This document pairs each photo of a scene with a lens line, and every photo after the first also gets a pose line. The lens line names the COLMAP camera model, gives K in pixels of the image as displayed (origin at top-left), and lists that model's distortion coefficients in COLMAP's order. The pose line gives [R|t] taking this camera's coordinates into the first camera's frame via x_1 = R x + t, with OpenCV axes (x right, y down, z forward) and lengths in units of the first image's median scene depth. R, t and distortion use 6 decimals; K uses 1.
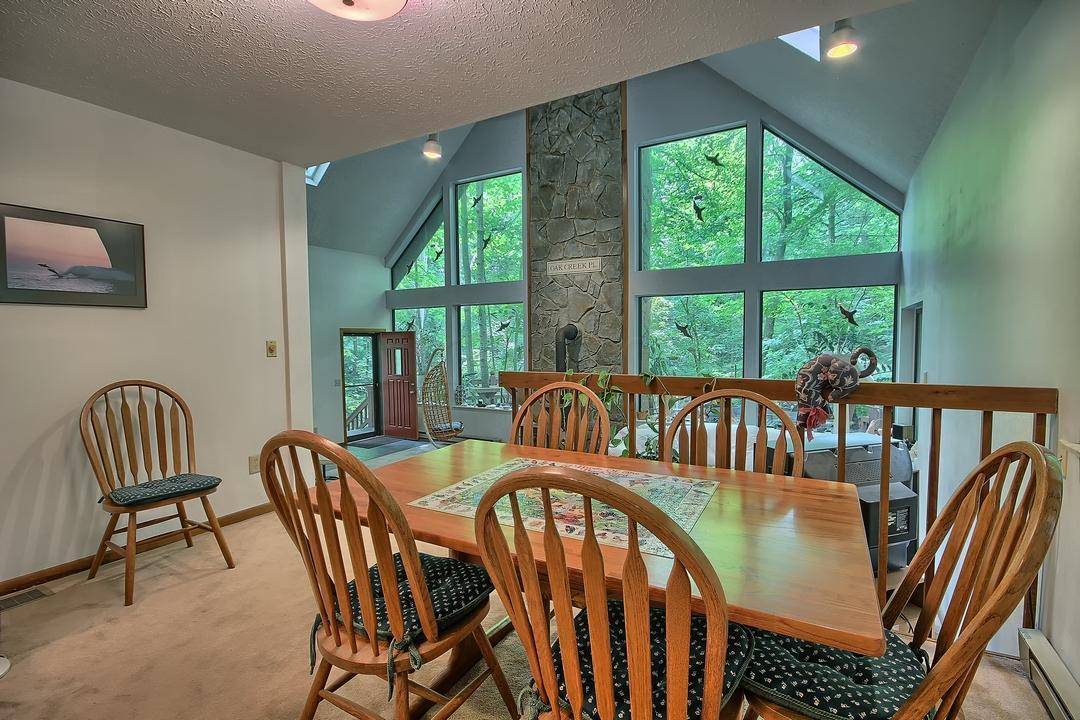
lens RADIAL K [[496.2, 0, 540.7], [0, 496.2, 365.2], [0, 0, 1]] dist [0.003906, -0.011137]
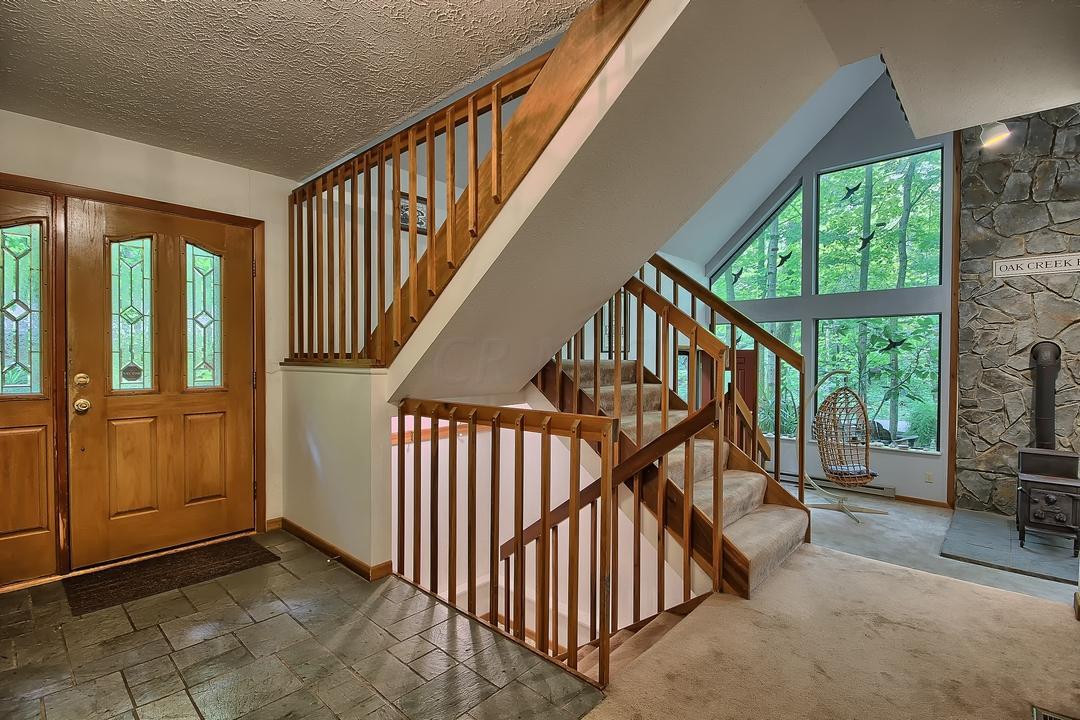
lens RADIAL K [[496.2, 0, 540.7], [0, 496.2, 365.2], [0, 0, 1]] dist [0.003906, -0.011137]
pose [[0.975944, 0.014929, -0.217508, -0.496288], [-0.023754, 0.998995, -0.038012, -0.001224], [0.216722, 0.042264, 0.975318, 0.114844]]
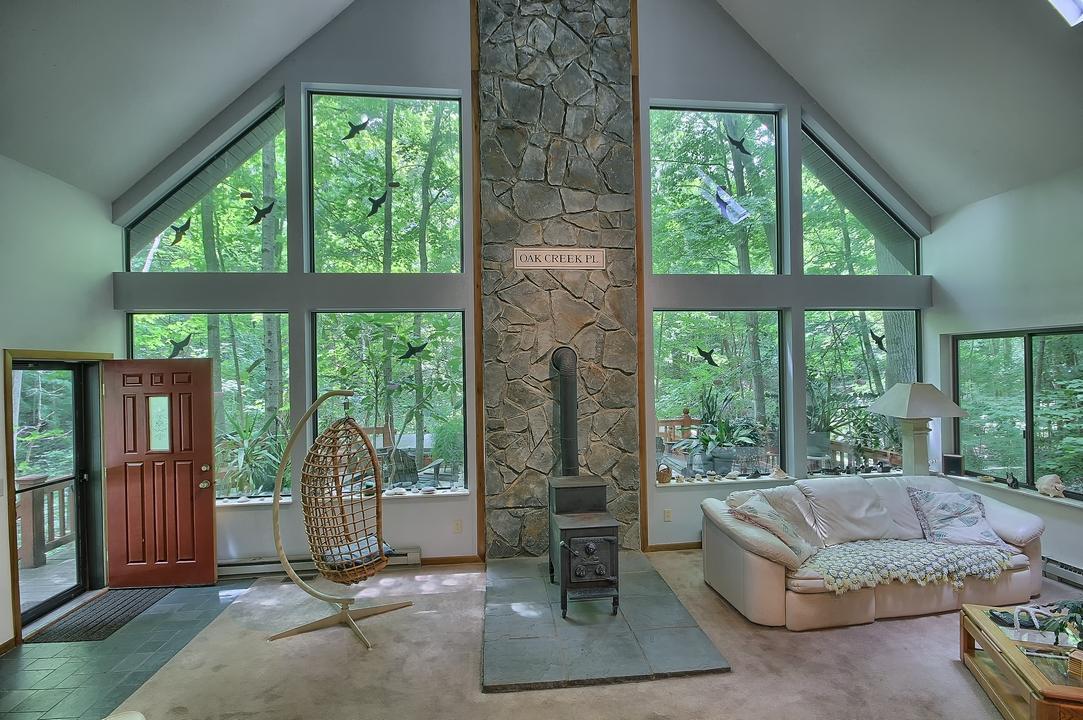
lens RADIAL K [[497.6, 0, 542.2], [0, 497.6, 365.2], [0, 0, 1]] dist [0.003906, -0.011137]
pose [[0.804217, -0.003008, 0.594328, -0.329421], [0.043066, 0.997653, -0.053226, -0.025189], [-0.592773, 0.068401, 0.802459, 0.483896]]
